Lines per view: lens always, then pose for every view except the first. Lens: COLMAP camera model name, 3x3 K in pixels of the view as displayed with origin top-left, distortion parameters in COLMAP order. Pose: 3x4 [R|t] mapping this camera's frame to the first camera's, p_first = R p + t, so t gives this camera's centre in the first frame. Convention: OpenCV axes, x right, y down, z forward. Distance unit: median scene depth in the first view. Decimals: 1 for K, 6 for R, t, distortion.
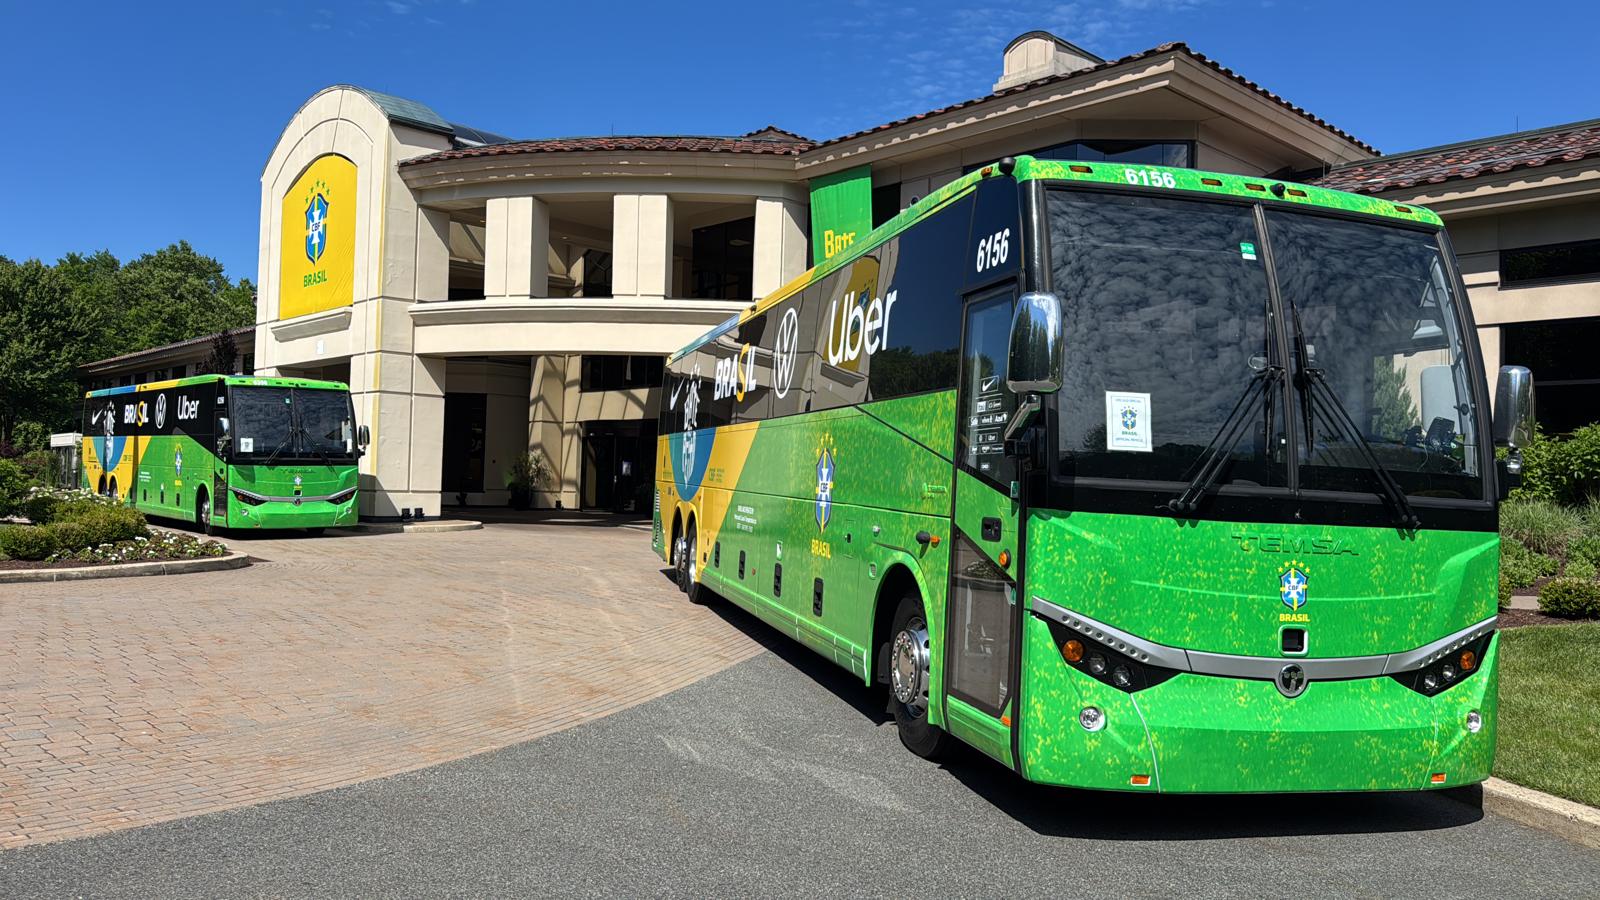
lens RADIAL K [[1143.0, 0, 800.0], [0, 1143.0, 450.0], [0, 0, 1]] dist [0.124744, -0.197664]
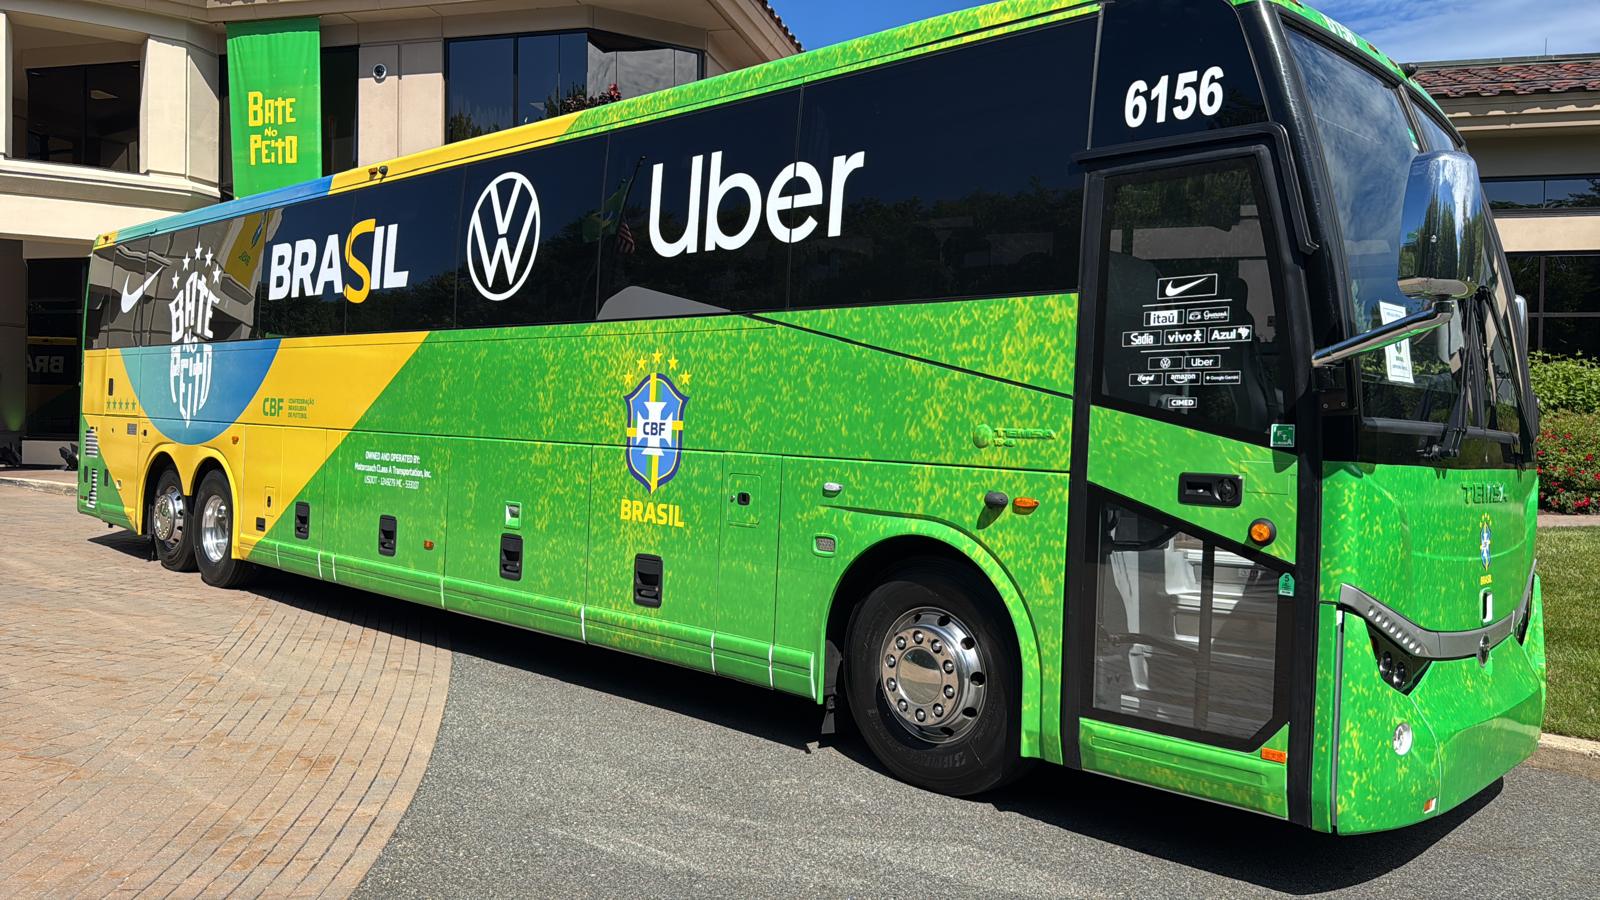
lens RADIAL K [[1143.0, 0, 800.0], [0, 1143.0, 450.0], [0, 0, 1]] dist [0.124744, -0.197664]
pose [[0.845936, -0.027171, 0.532592, -0.355746], [-0.008041, 0.997938, 0.063682, 0.000079], [-0.533224, -0.058153, 0.843973, 0.432732]]
